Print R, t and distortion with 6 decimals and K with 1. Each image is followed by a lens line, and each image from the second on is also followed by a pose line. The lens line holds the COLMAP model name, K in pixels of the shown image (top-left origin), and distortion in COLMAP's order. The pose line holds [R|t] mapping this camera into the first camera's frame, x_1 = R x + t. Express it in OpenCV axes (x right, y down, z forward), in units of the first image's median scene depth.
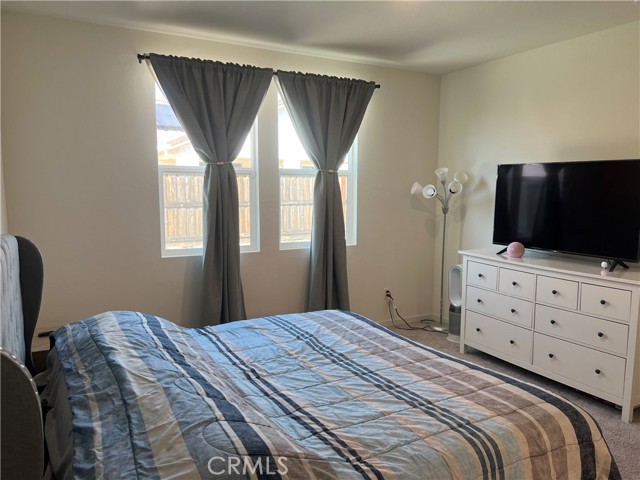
lens RADIAL K [[478.6, 0, 321.6], [0, 478.6, 239.5], [0, 0, 1]] dist [0.043353, -0.053028]
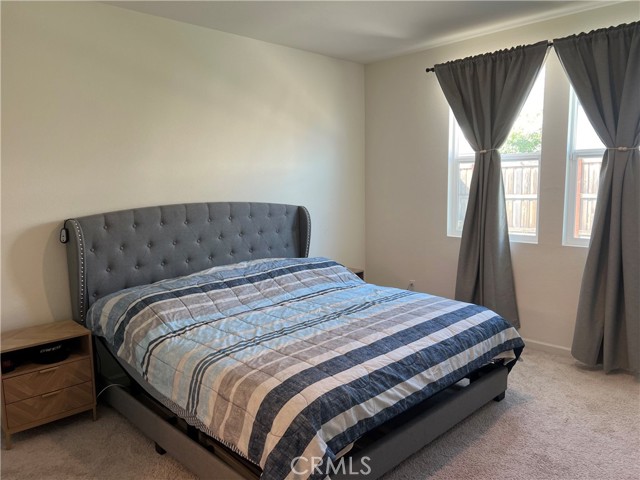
lens RADIAL K [[478.6, 0, 321.6], [0, 478.6, 239.5], [0, 0, 1]] dist [0.043353, -0.053028]
pose [[0.262716, 0.115593, -0.957924, 0.790169], [-0.086991, 0.991592, 0.095798, -0.041060], [0.960944, 0.058164, 0.270563, 0.426252]]
